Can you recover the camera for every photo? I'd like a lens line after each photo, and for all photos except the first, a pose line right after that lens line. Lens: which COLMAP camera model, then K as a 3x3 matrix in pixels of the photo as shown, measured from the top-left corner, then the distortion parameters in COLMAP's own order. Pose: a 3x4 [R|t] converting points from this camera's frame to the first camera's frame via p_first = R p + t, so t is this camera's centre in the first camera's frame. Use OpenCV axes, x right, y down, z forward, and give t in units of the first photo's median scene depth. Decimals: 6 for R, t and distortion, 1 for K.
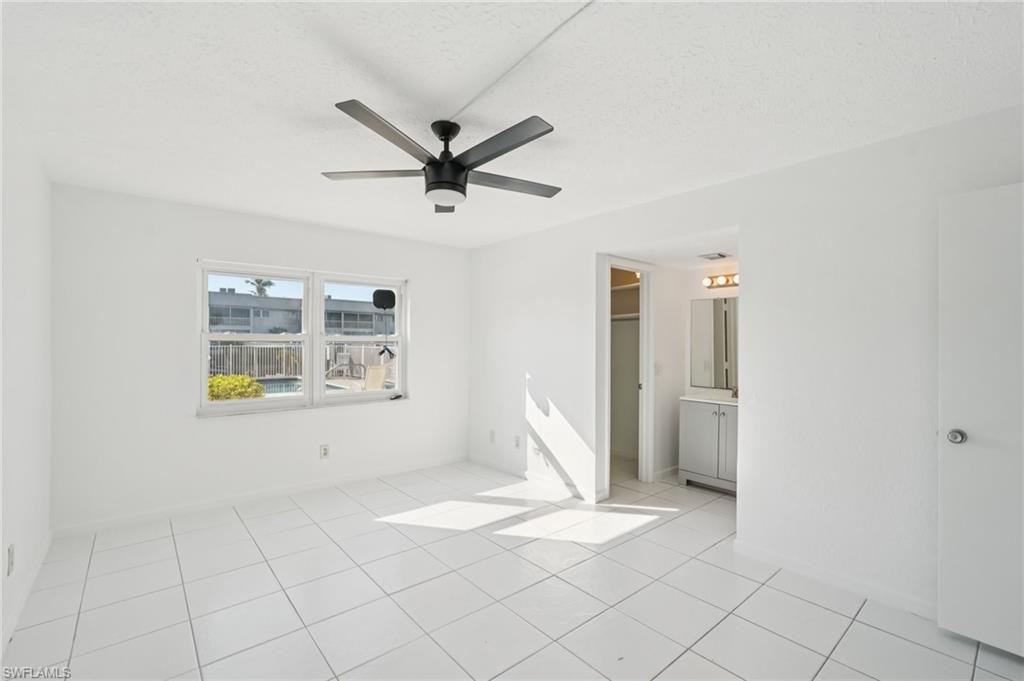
lens RADIAL K [[454.0, 0, 513.5], [0, 454.0, 342.5], [0, 0, 1]] dist [-0.004038, -0.000121]
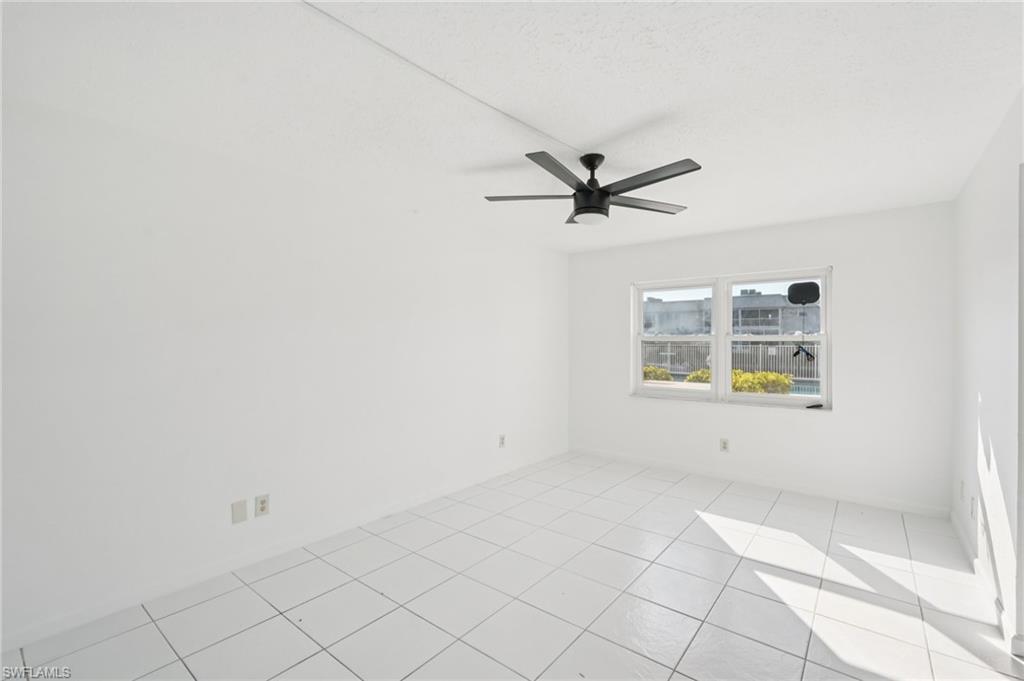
lens RADIAL K [[454.0, 0, 512.8], [0, 454.0, 340.7], [0, 0, 1]] dist [-0.004038, -0.000121]
pose [[0.195391, -0.003198, -0.980720, 0.521131], [-0.001977, 0.999991, -0.003655, 0.001486], [0.980723, 0.002653, 0.195383, 0.306731]]
